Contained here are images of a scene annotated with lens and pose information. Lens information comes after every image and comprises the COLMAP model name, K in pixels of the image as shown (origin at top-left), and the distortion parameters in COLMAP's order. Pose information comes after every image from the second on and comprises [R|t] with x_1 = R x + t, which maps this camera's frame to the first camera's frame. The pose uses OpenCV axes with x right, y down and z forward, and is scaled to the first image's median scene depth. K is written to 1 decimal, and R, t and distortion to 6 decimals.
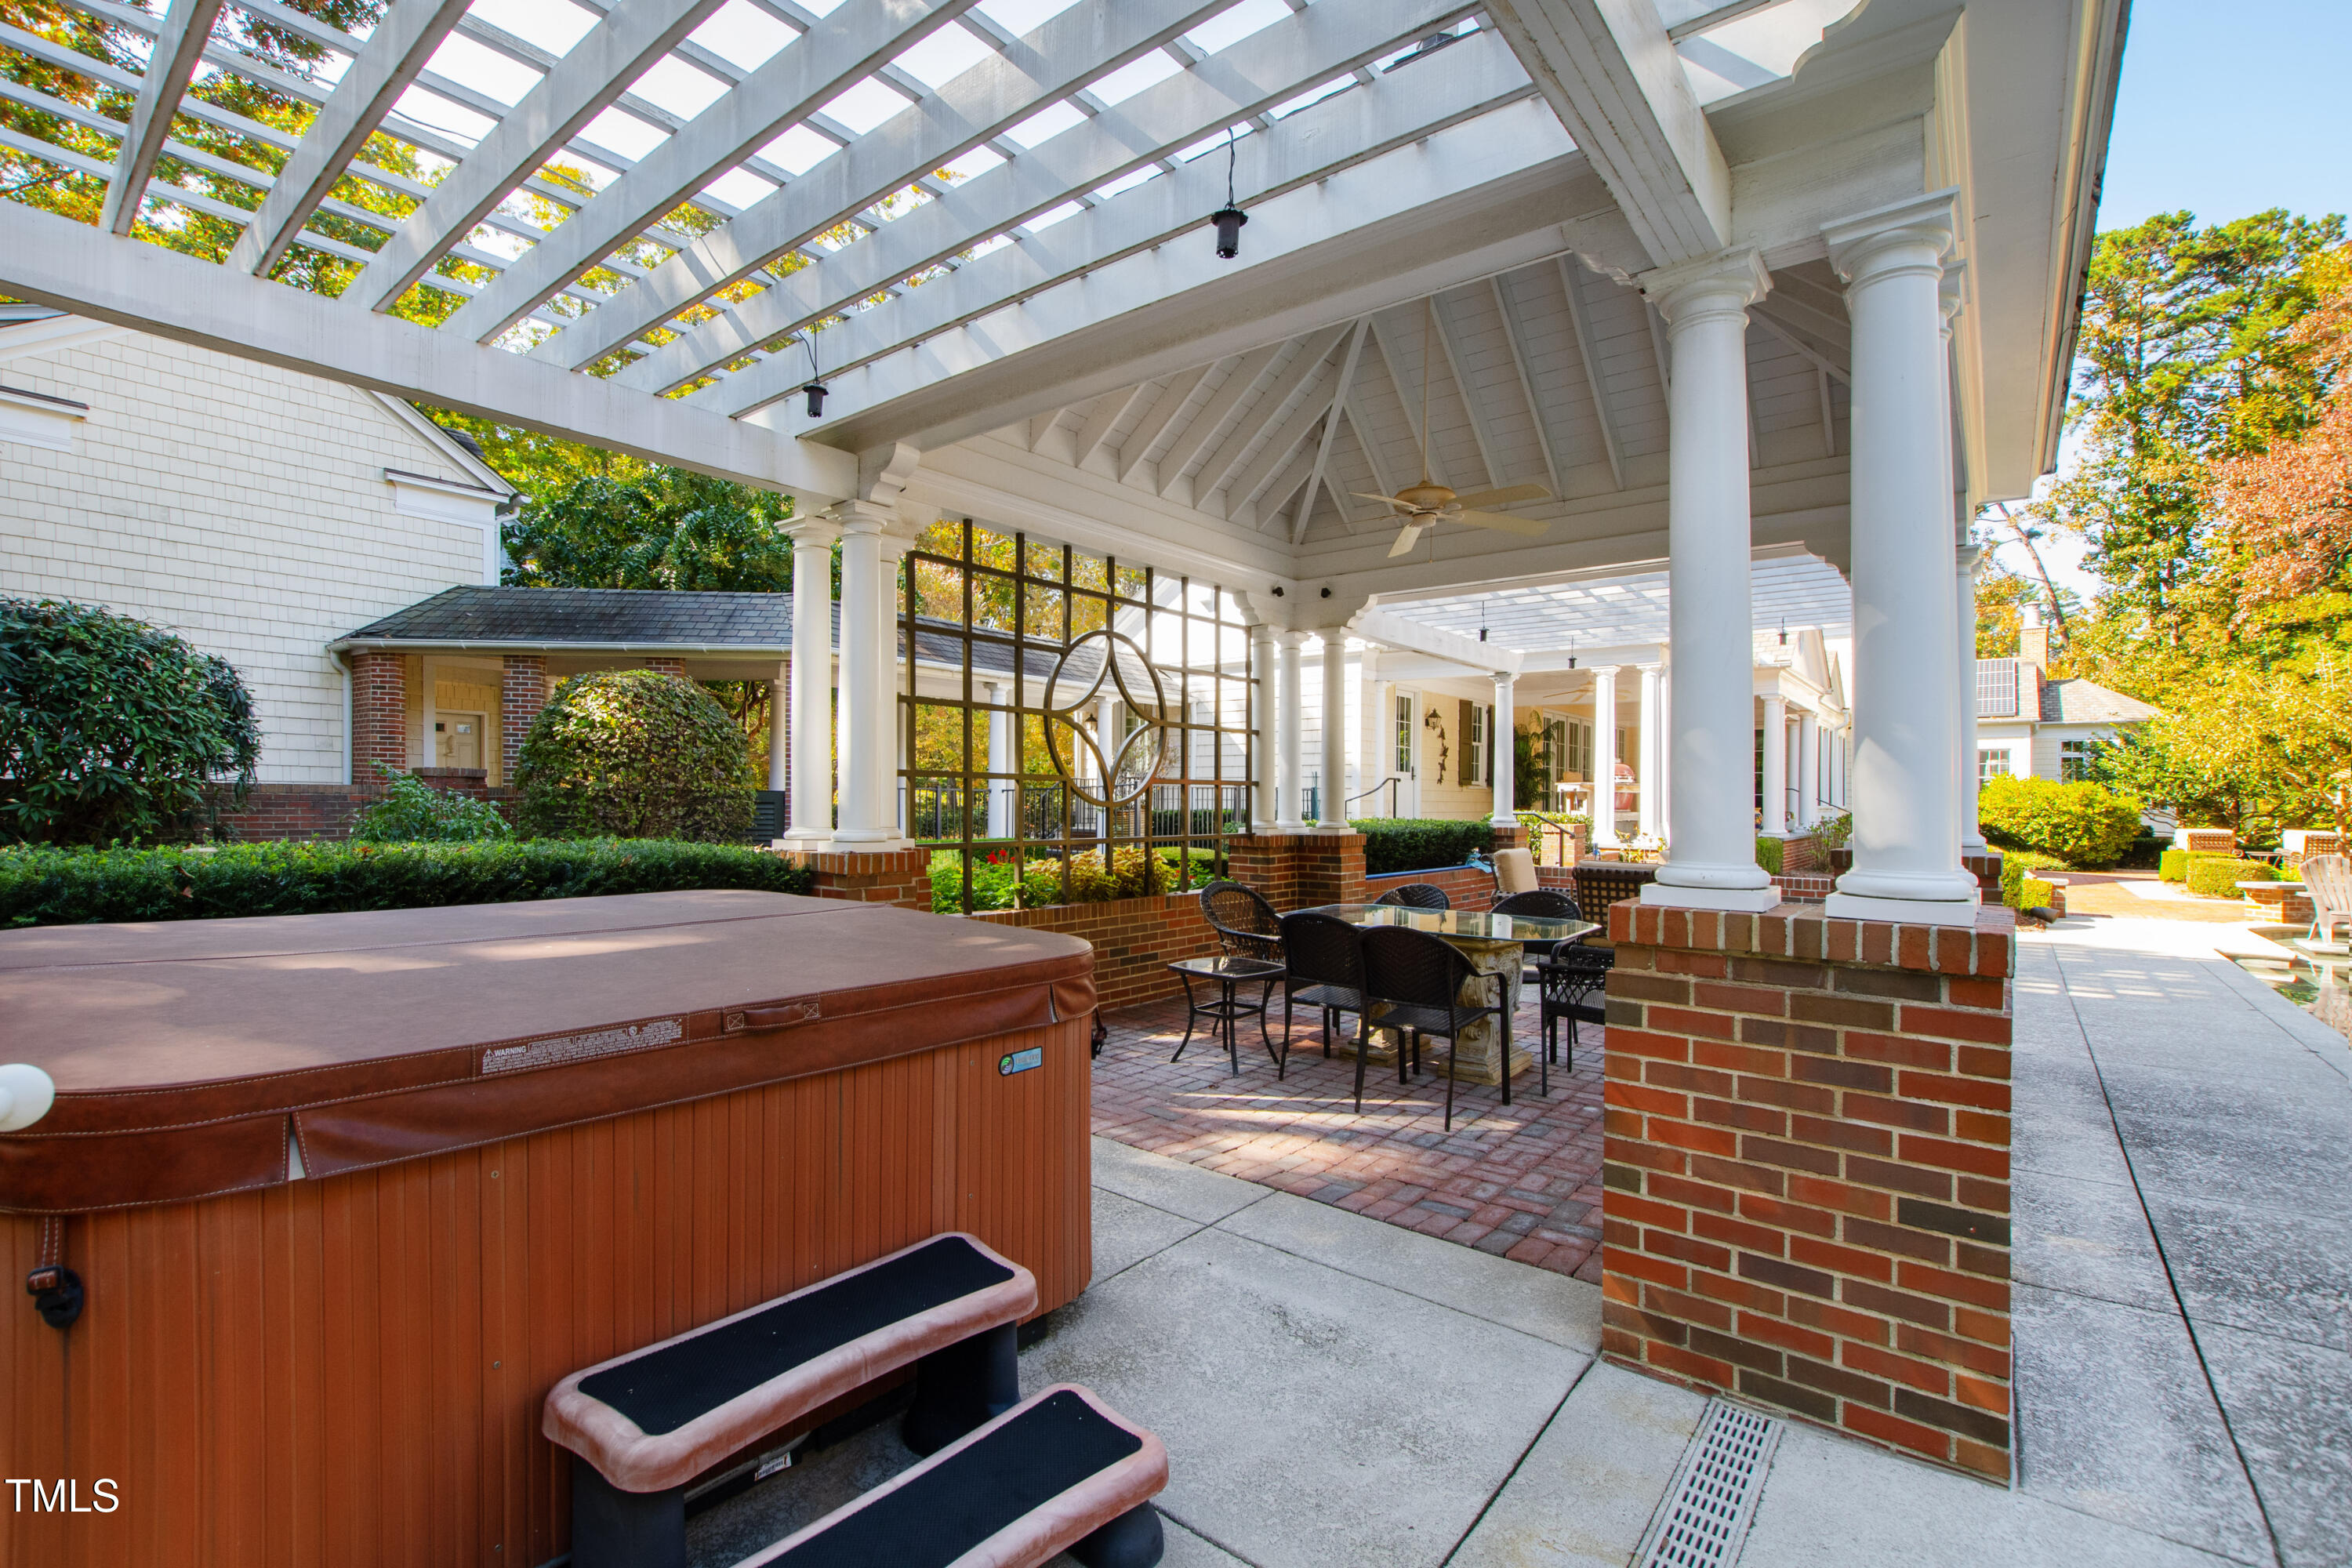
lens RADIAL K [[1041.2, 0, 1174.8], [0, 1041.2, 800.8], [0, 0, 1]] dist [-0.022773, -0.000527]
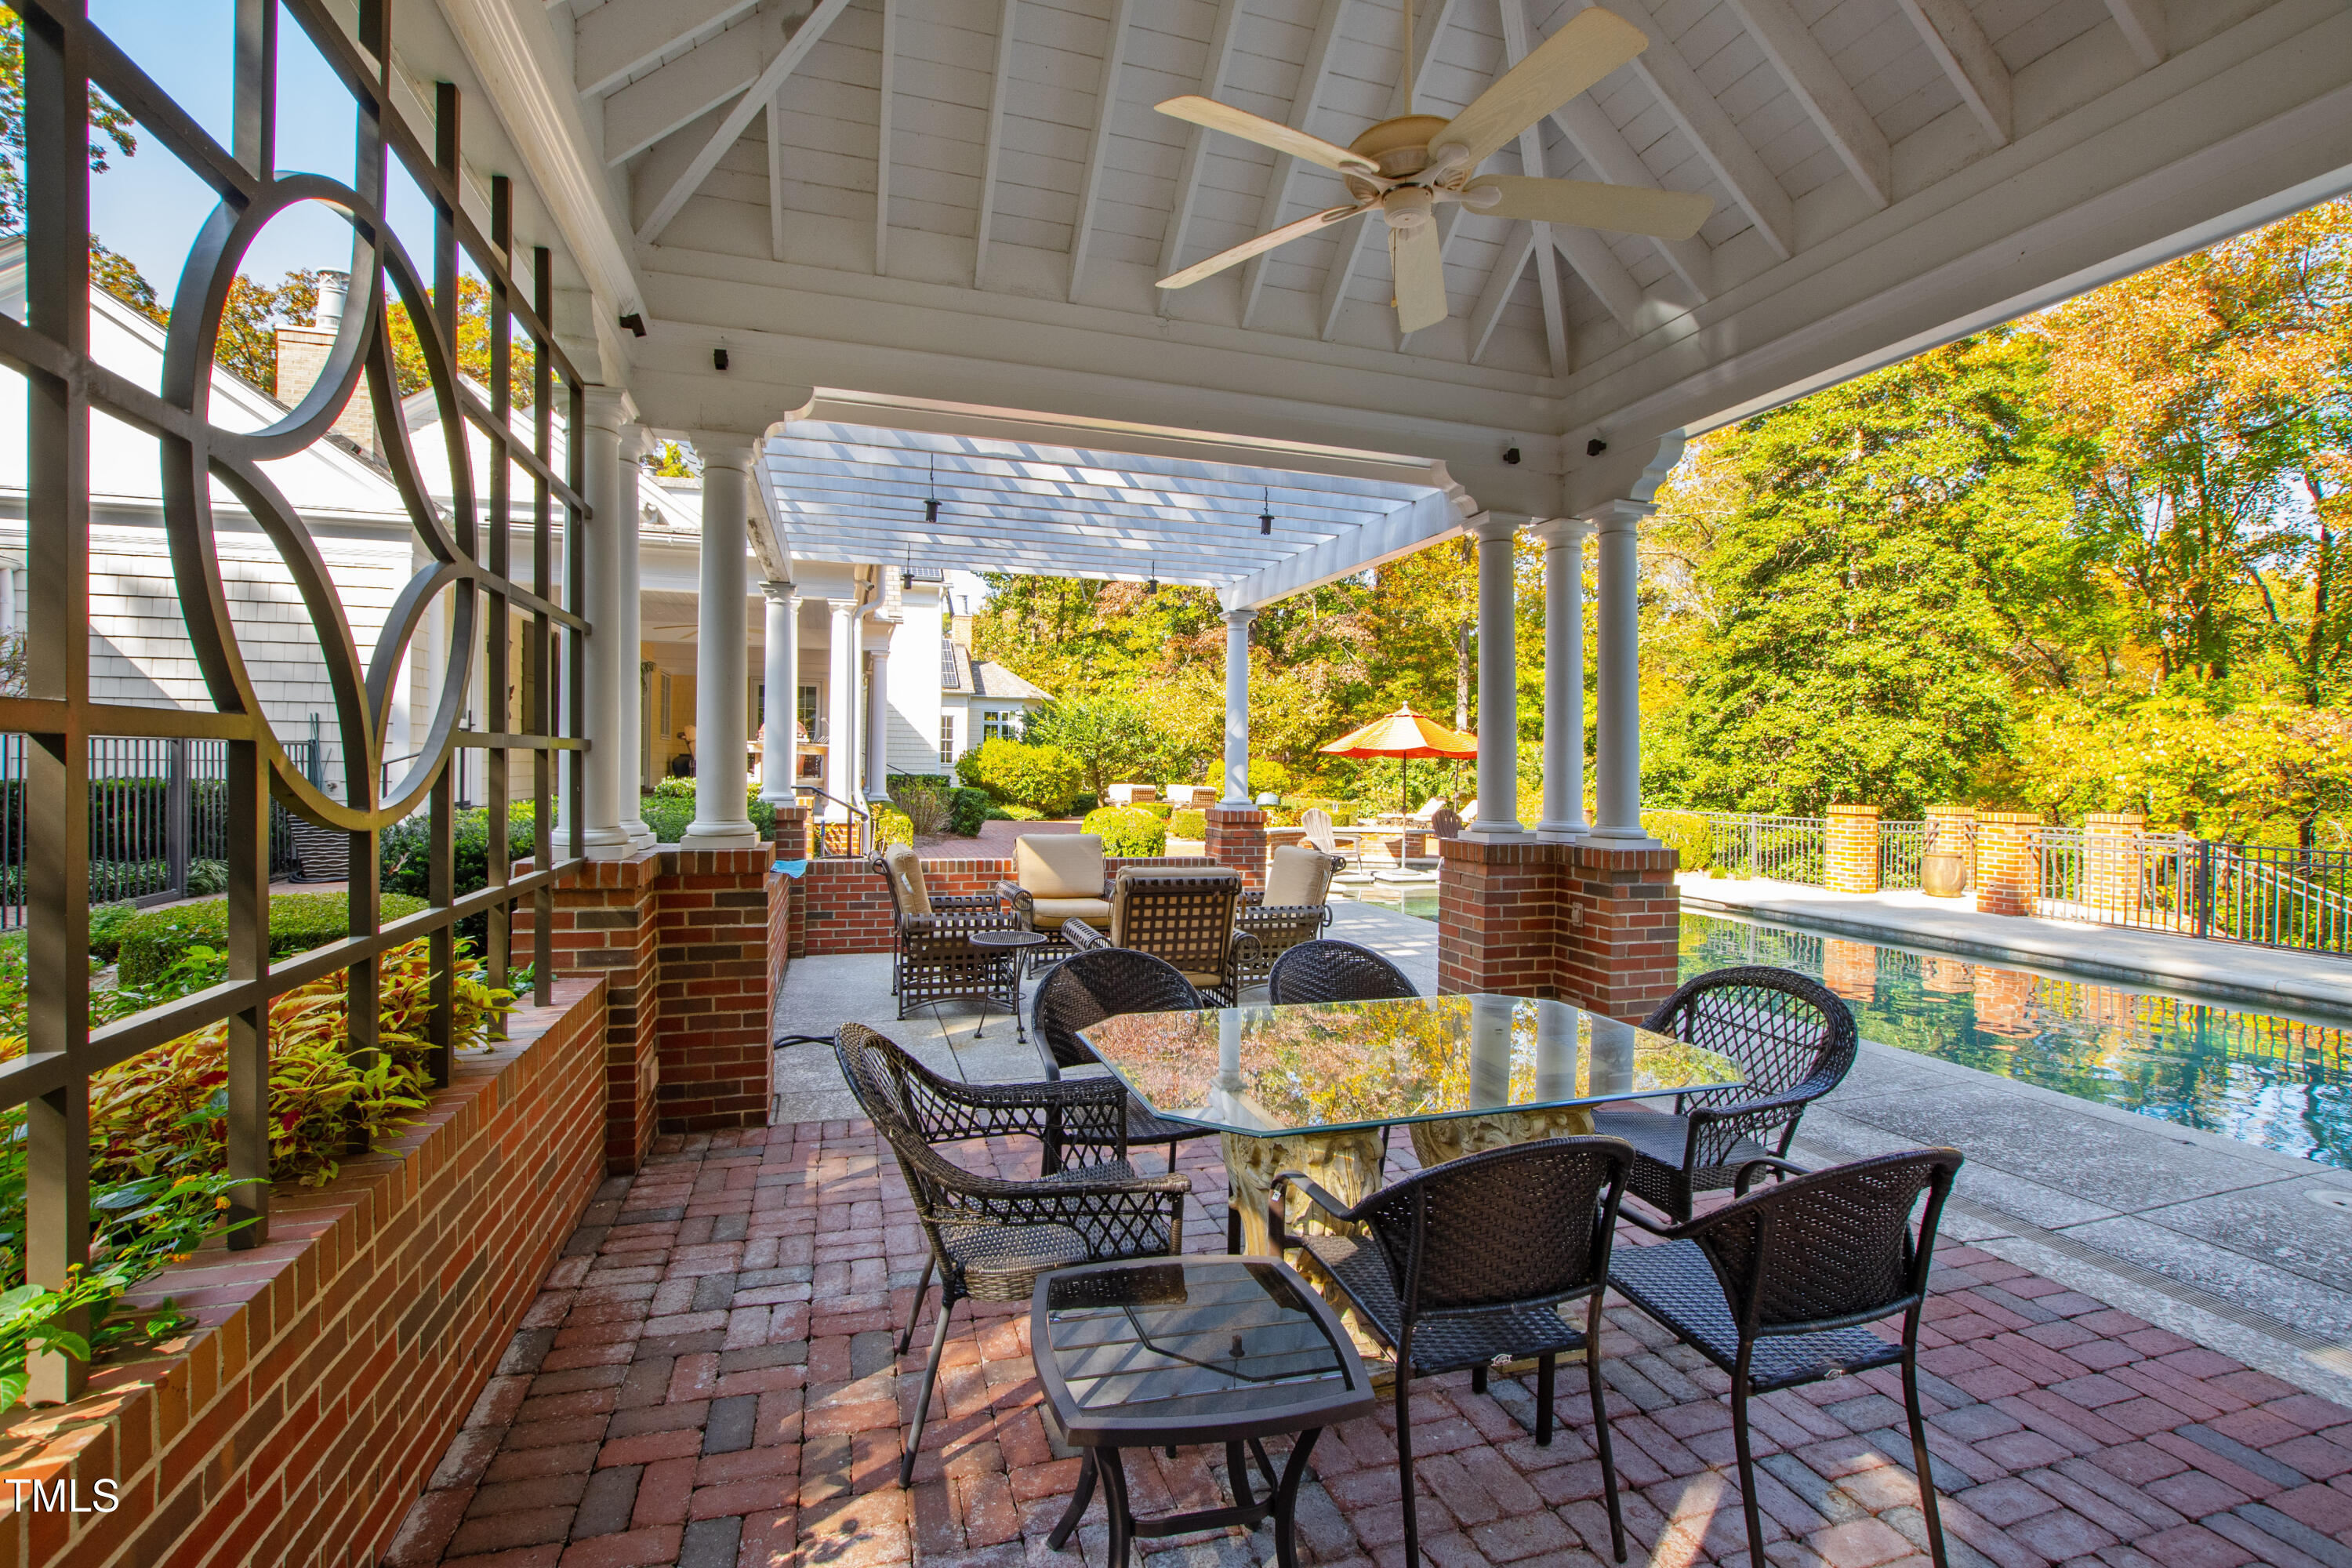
lens RADIAL K [[1041.2, 0, 1175.7], [0, 1041.2, 778.1], [0, 0, 1]] dist [-0.022773, -0.000527]
pose [[0.564181, -0.009125, 0.825601, -0.069609], [-0.009591, 0.999799, 0.017605, -0.005950], [-0.825596, -0.017851, 0.563980, 0.268697]]
